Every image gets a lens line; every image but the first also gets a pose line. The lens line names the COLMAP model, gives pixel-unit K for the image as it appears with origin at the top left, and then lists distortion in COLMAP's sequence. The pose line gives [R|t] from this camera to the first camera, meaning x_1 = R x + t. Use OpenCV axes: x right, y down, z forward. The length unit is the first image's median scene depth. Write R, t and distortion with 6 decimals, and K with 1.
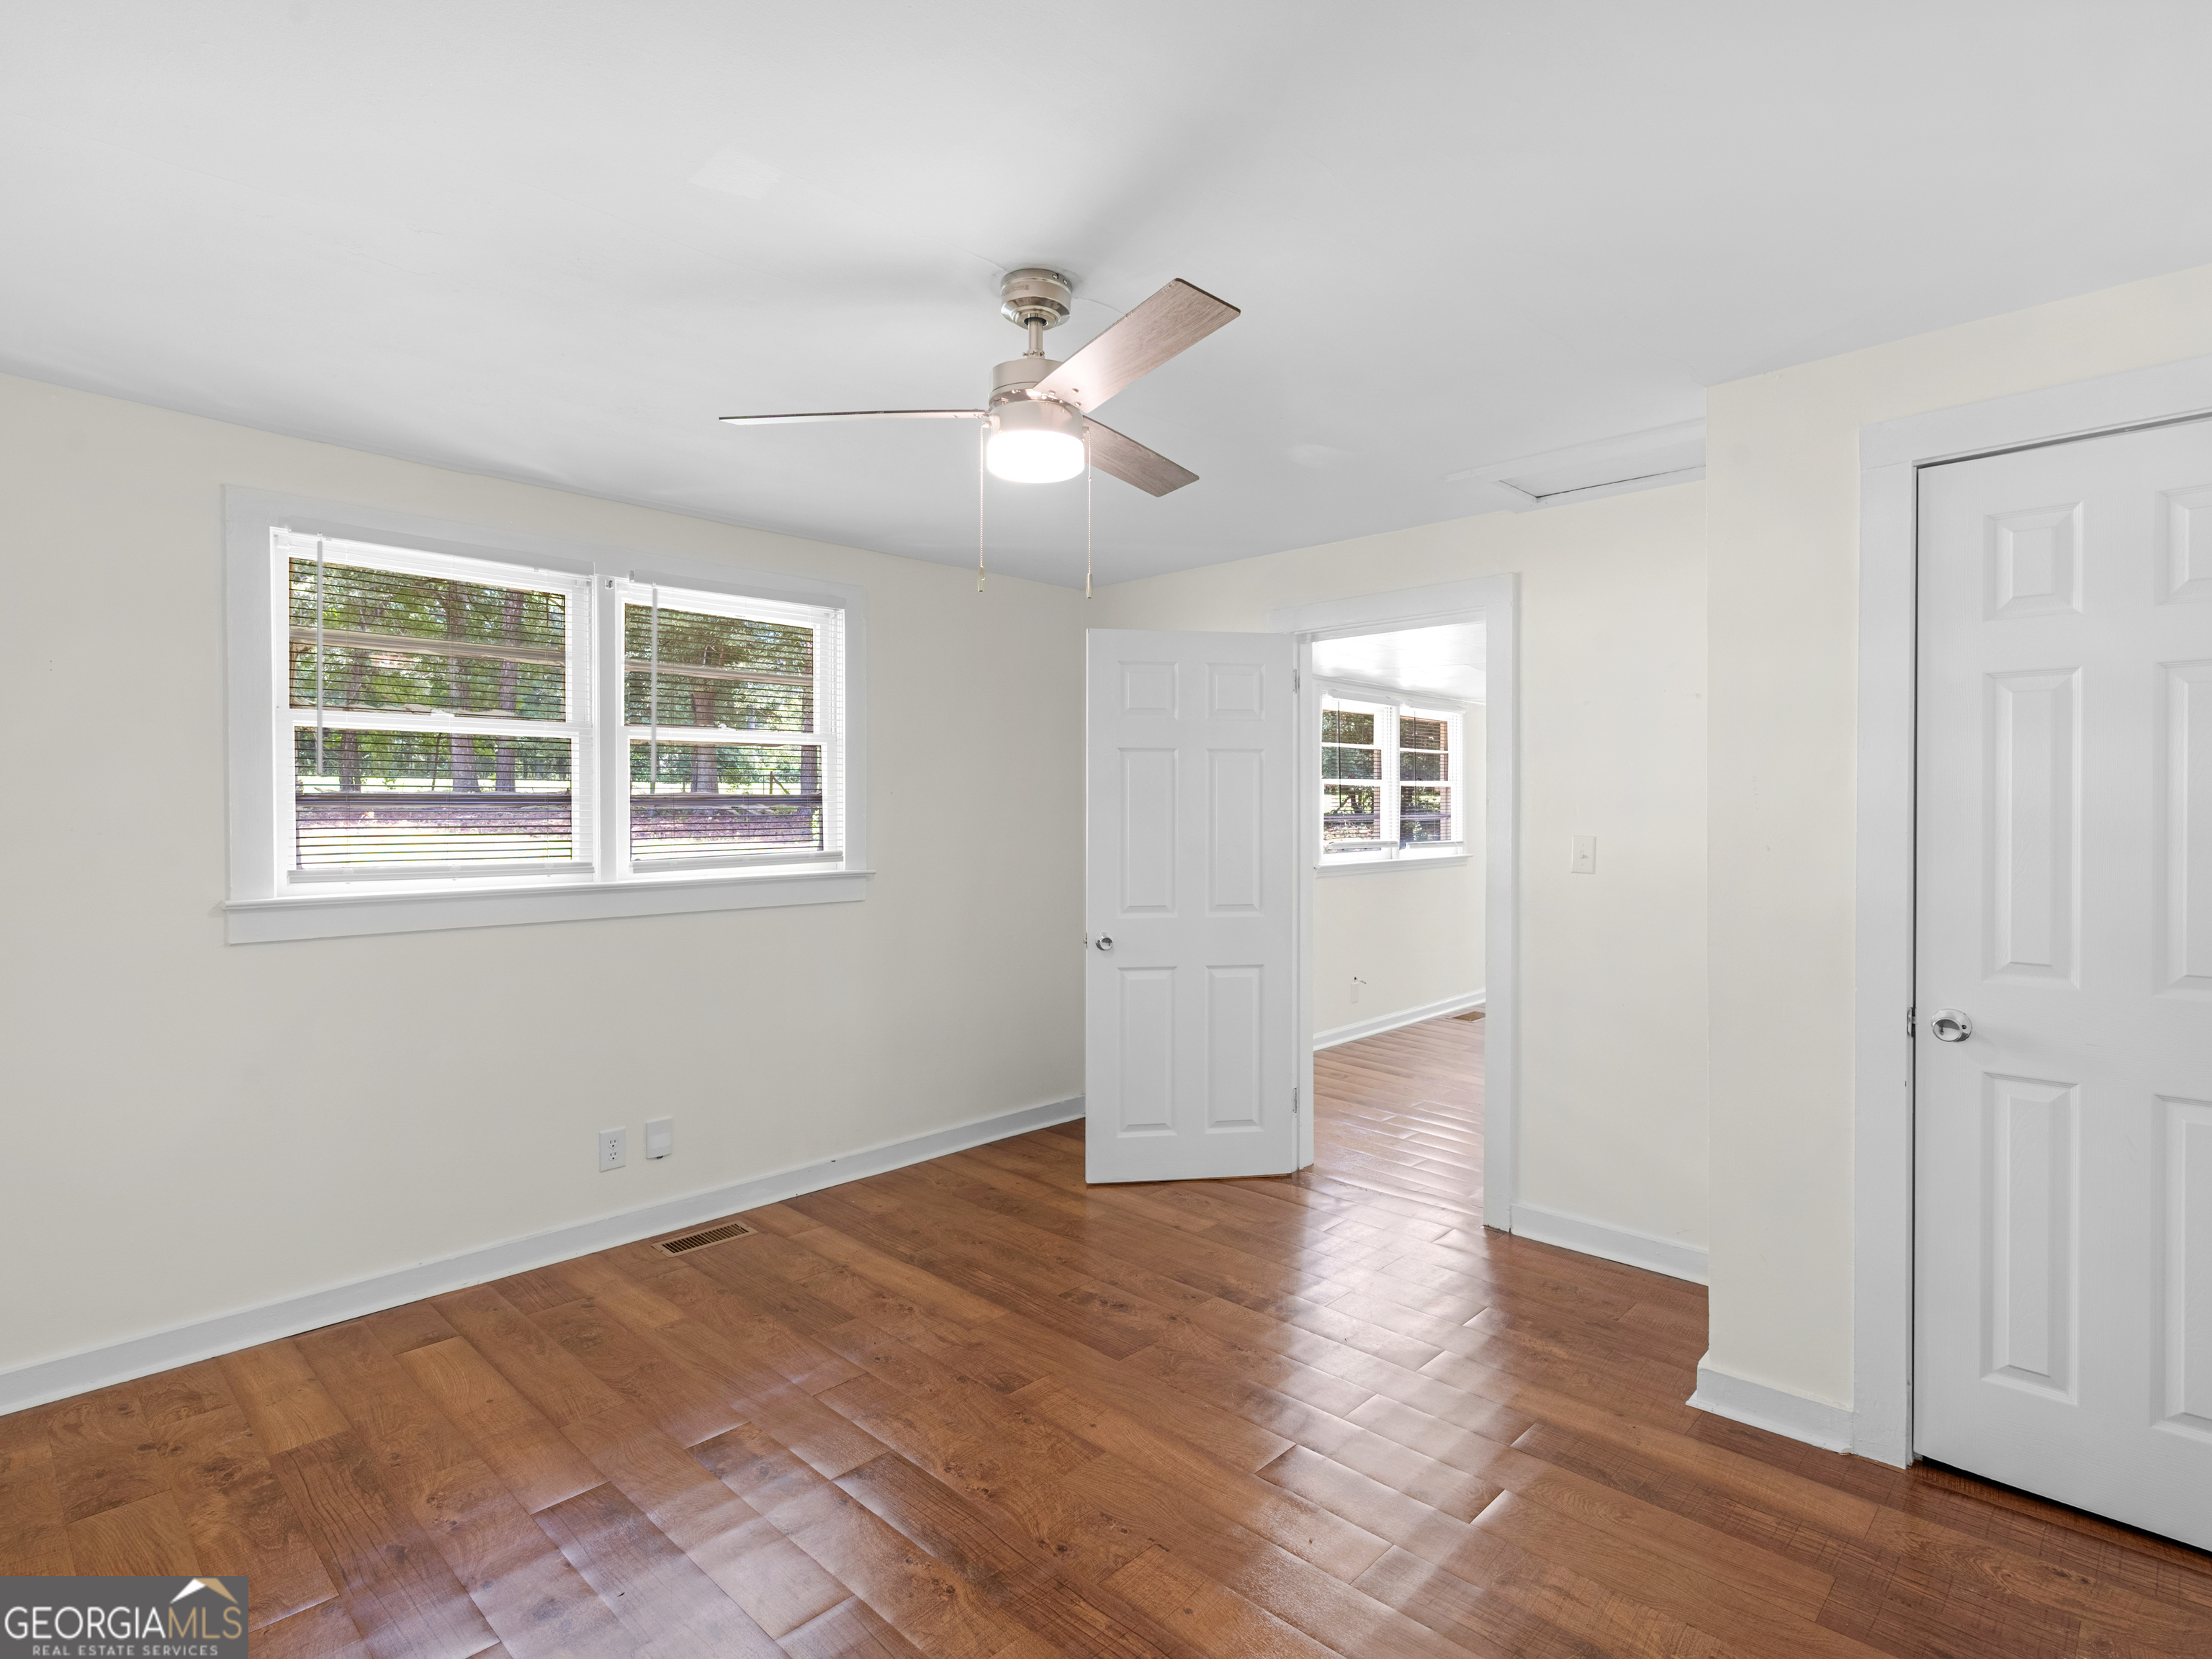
lens RADIAL K [[1133.2, 0, 1108.5], [0, 1133.2, 814.7], [0, 0, 1]] dist [0.000236, 0.000483]
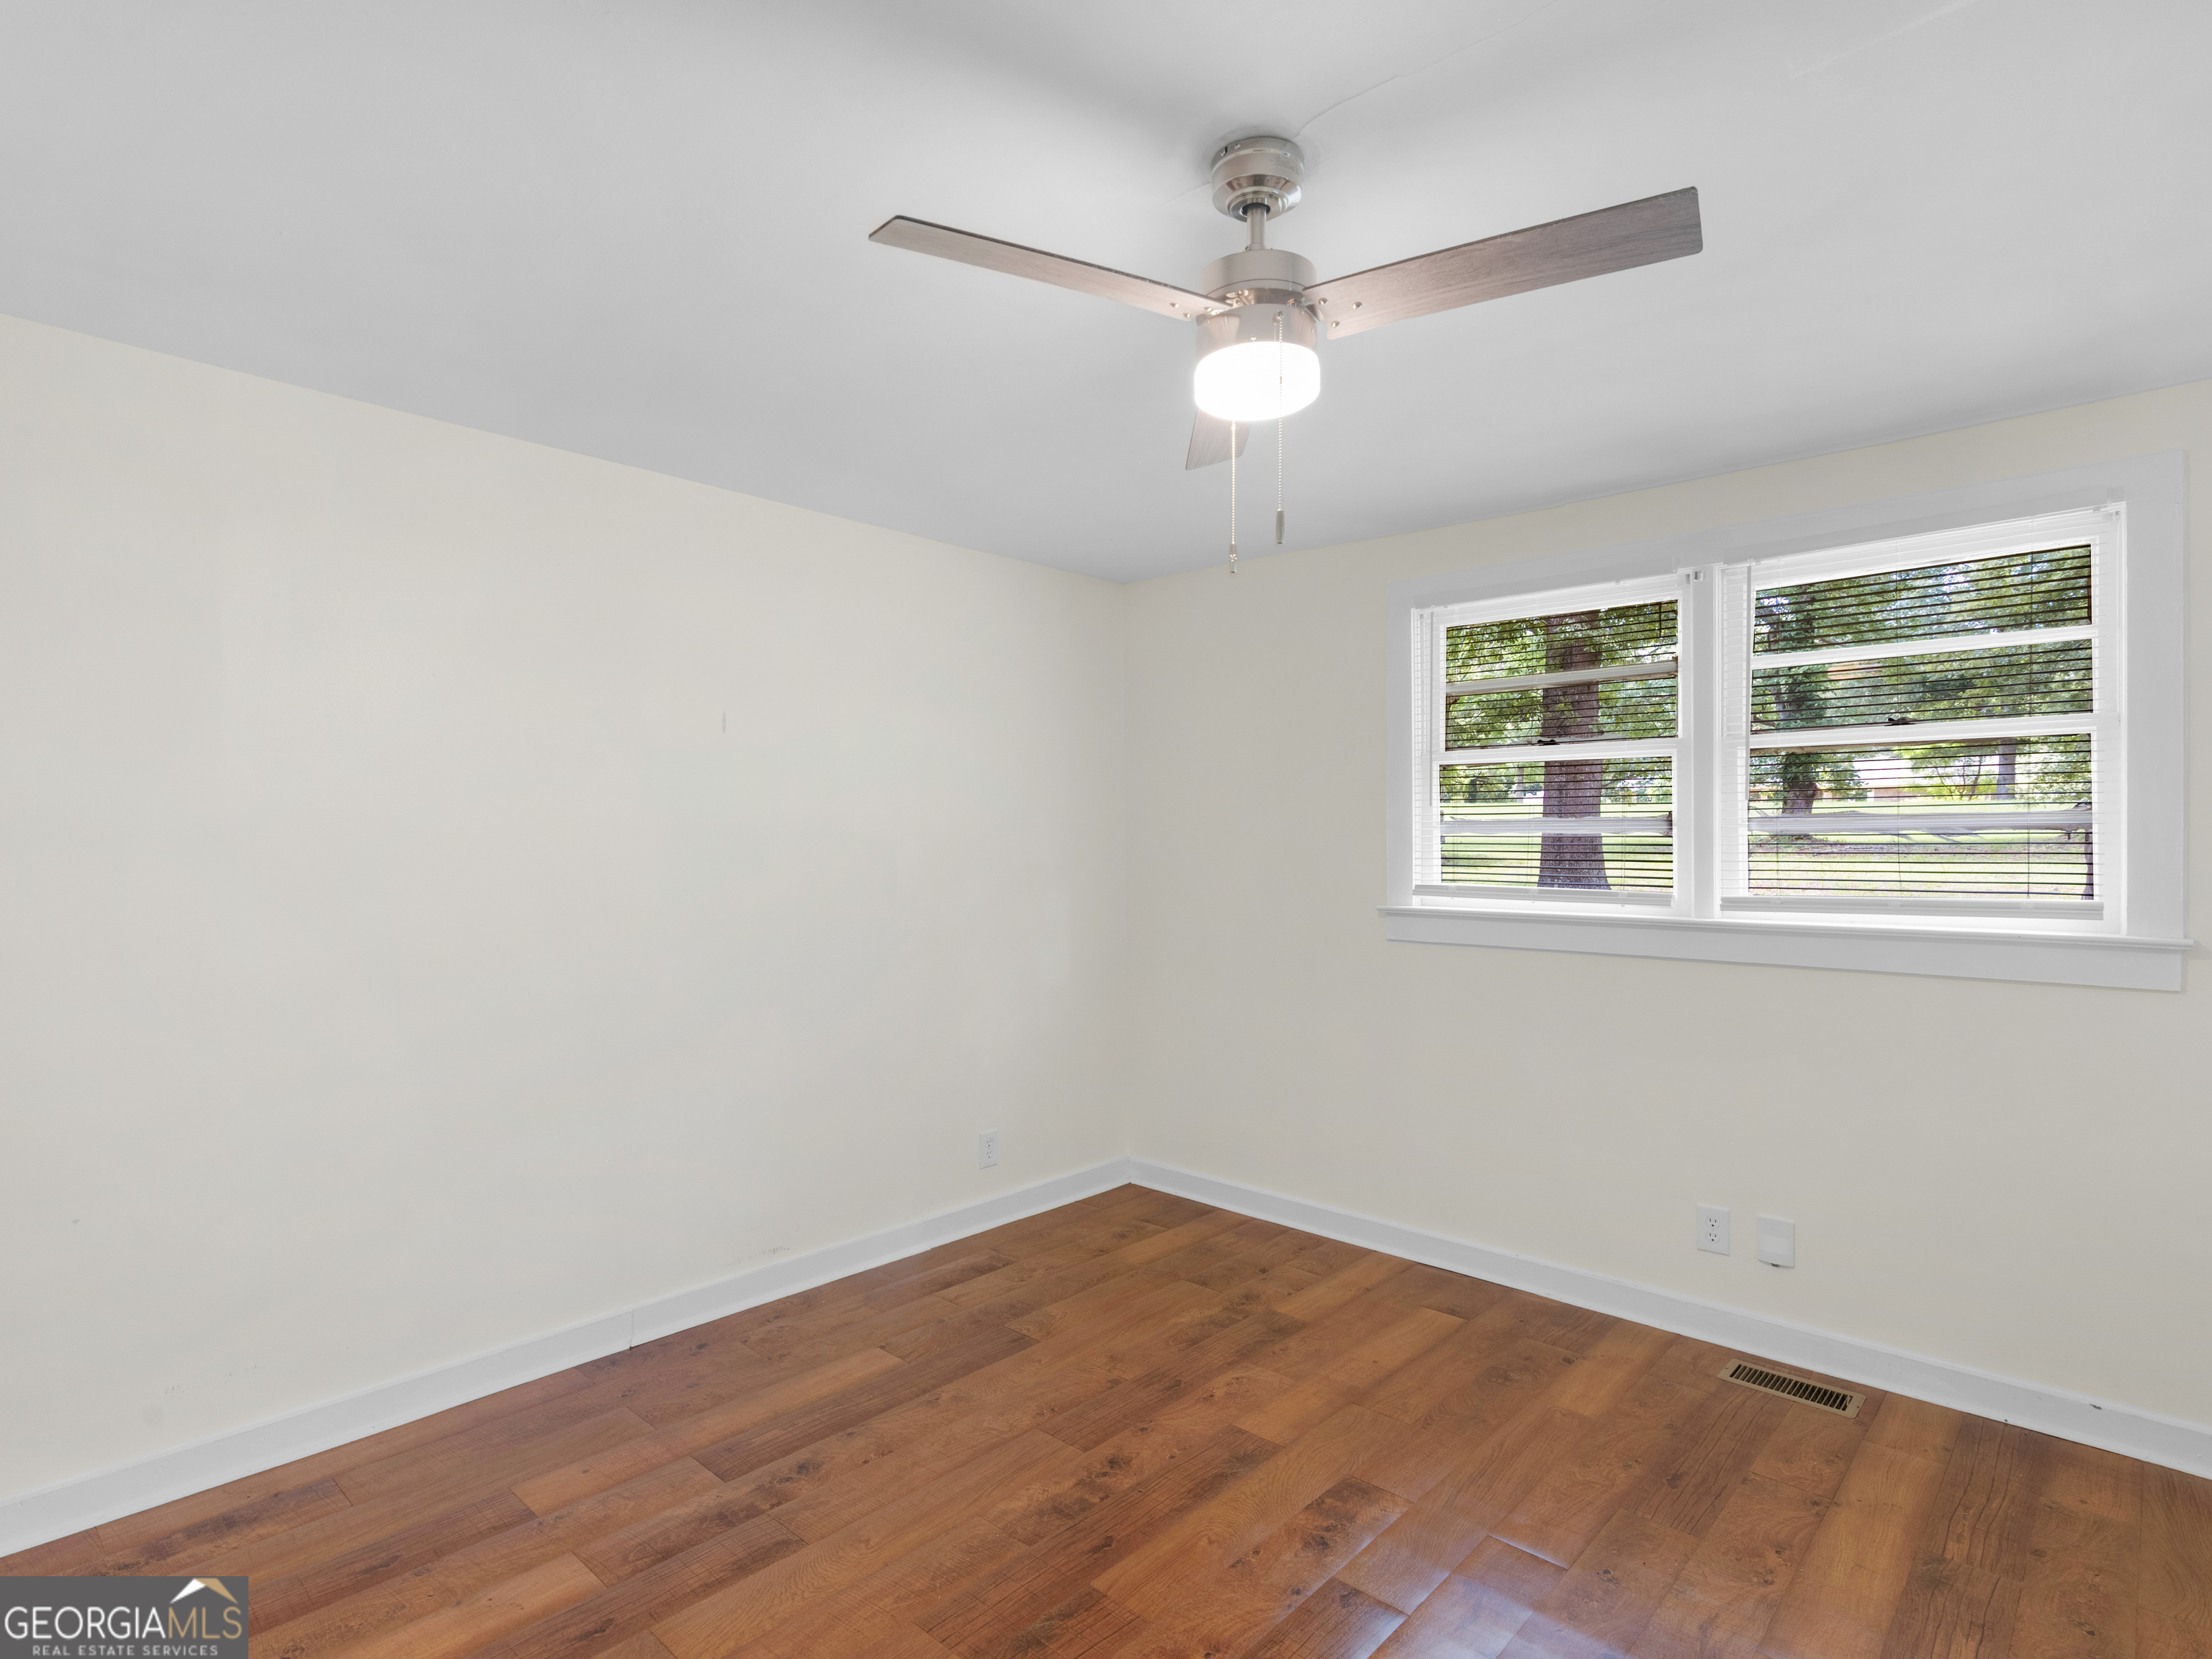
lens RADIAL K [[1133.2, 0, 1071.2], [0, 1133.2, 846.9], [0, 0, 1]] dist [0.000236, 0.000483]
pose [[0.020808, 0.007538, -0.999755, 0.463635], [-0.009728, 0.999926, 0.007337, 0.003141], [0.999736, 0.009573, 0.020880, 0.553285]]
